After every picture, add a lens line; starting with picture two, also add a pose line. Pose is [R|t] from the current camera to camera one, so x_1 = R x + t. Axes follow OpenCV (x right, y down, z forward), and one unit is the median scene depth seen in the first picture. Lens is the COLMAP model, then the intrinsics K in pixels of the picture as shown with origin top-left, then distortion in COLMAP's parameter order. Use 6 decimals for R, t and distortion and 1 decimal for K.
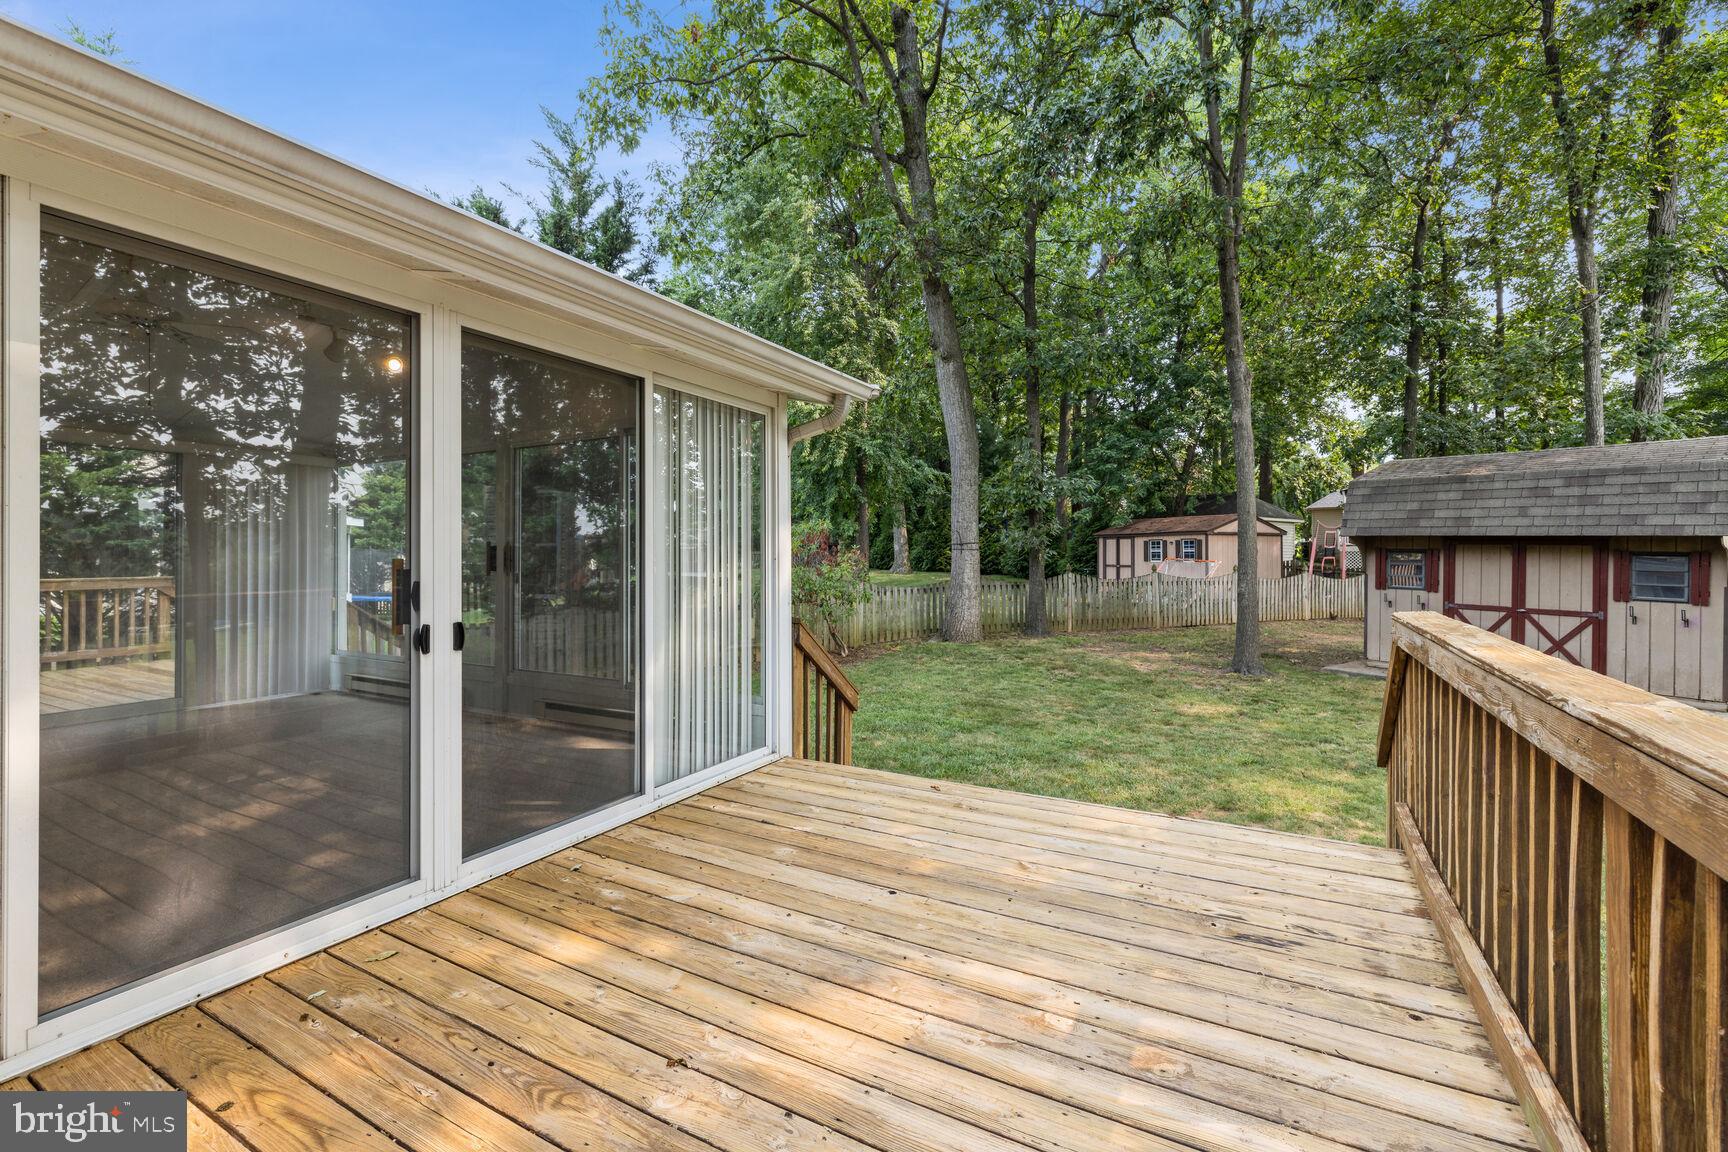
lens RADIAL K [[743.1, 0, 867.5], [0, 743.1, 544.3], [0, 0, 1]] dist [0.000597, -0.000248]
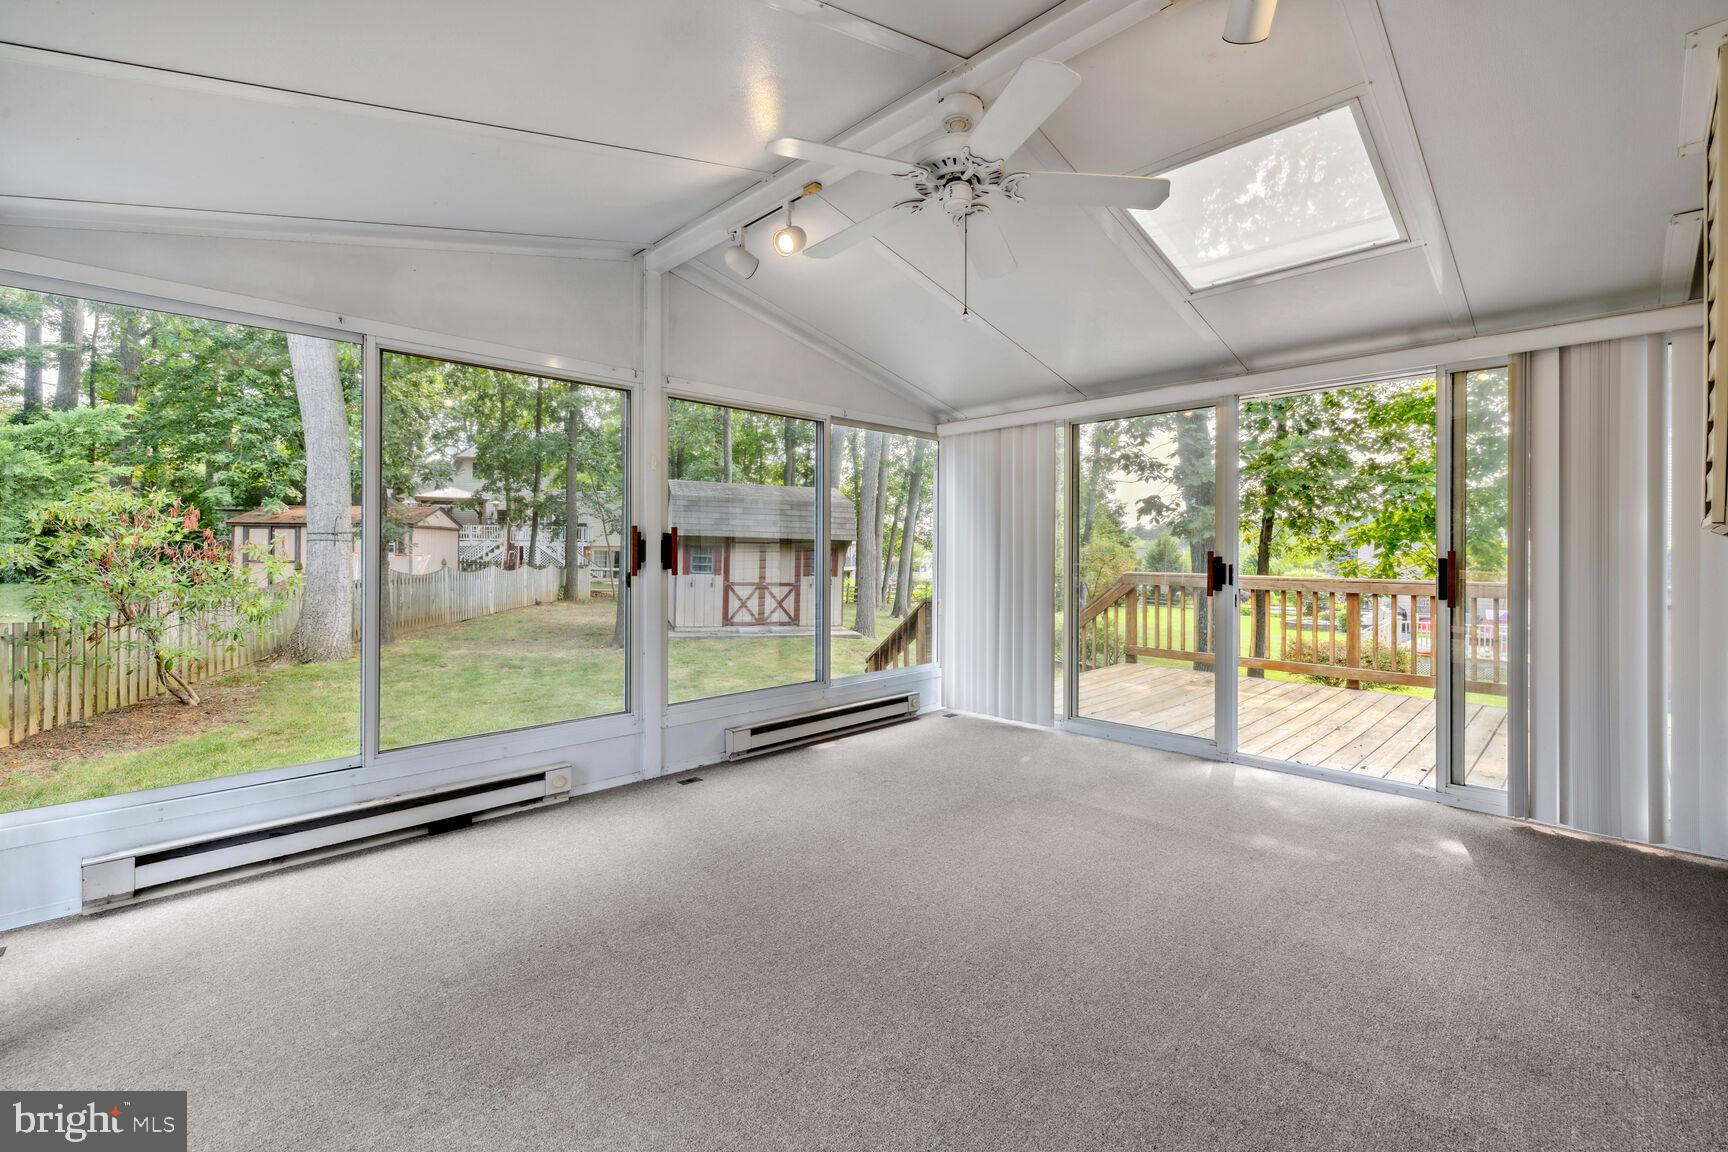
lens RADIAL K [[743.1, 0, 867.5], [0, 743.1, 544.3], [0, 0, 1]] dist [0.000597, -0.000248]
pose [[0.288306, 0.004500, 0.957528, -0.590915], [-0.015500, 0.999880, -0.000032, -0.000995], [-0.957413, -0.014832, 0.288341, 0.321592]]
